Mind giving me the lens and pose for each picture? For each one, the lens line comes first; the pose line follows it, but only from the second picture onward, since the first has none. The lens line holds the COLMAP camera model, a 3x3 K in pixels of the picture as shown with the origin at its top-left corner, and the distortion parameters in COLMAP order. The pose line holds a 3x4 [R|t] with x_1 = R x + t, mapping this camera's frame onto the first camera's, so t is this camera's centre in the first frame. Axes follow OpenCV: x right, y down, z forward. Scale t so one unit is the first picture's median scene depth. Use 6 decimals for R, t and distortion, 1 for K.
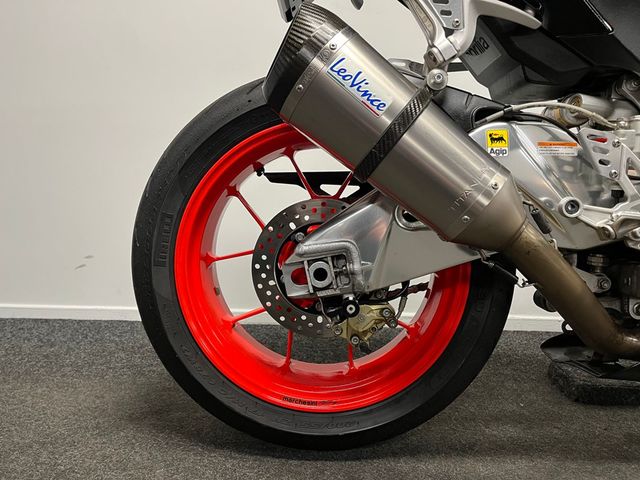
lens RADIAL K [[487.7, 0, 320.2], [0, 487.7, 239.8], [0, 0, 1]] dist [0.080921, -0.100410]
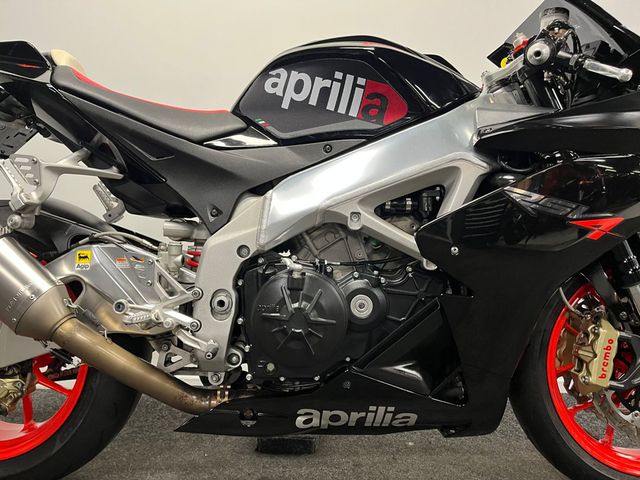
lens RADIAL K [[487.7, 0, 324.3], [0, 487.7, 239.1], [0, 0, 1]] dist [0.080921, -0.100410]
pose [[0.999913, -0.012879, 0.002926, 0.943993], [0.013111, 0.994603, -0.102922, -0.092989], [-0.001585, 0.102952, 0.994685, -0.367059]]
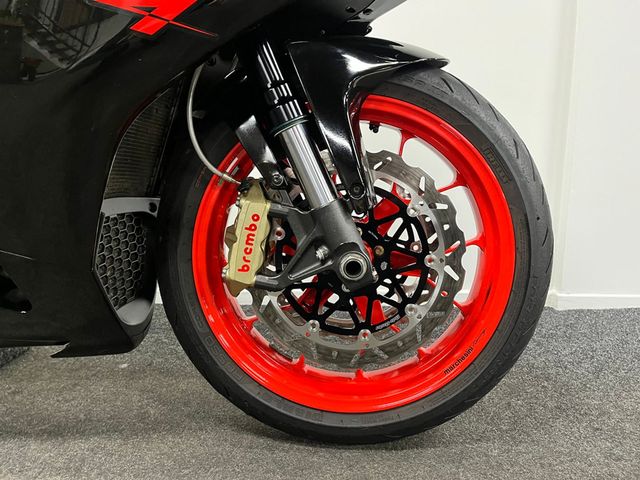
lens RADIAL K [[487.7, 0, 325.4], [0, 487.7, 237.9], [0, 0, 1]] dist [0.080921, -0.100410]
pose [[0.999907, -0.013158, -0.003673, 1.811417], [0.013275, 0.999335, 0.033970, 0.056525], [0.003223, -0.034015, 0.999416, 0.089079]]
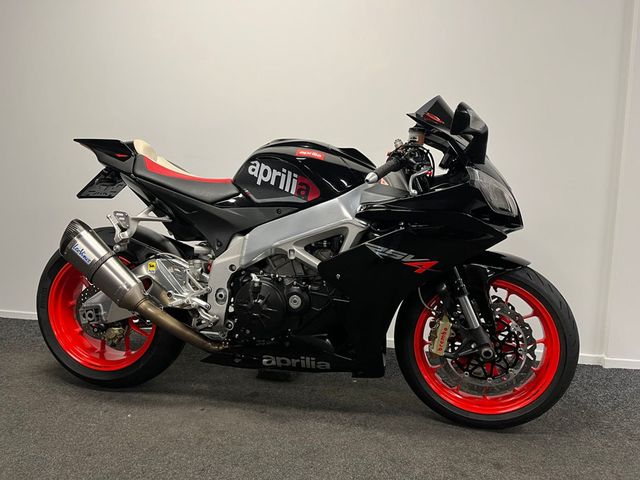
lens RADIAL K [[487.7, 0, 320.7], [0, 487.7, 235.4], [0, 0, 1]] dist [0.080921, -0.100410]
pose [[0.983673, 0.018156, -0.179046, 1.529666], [-0.018610, 0.999826, -0.000857, -0.344654], [0.178999, 0.004175, 0.983840, -1.247710]]
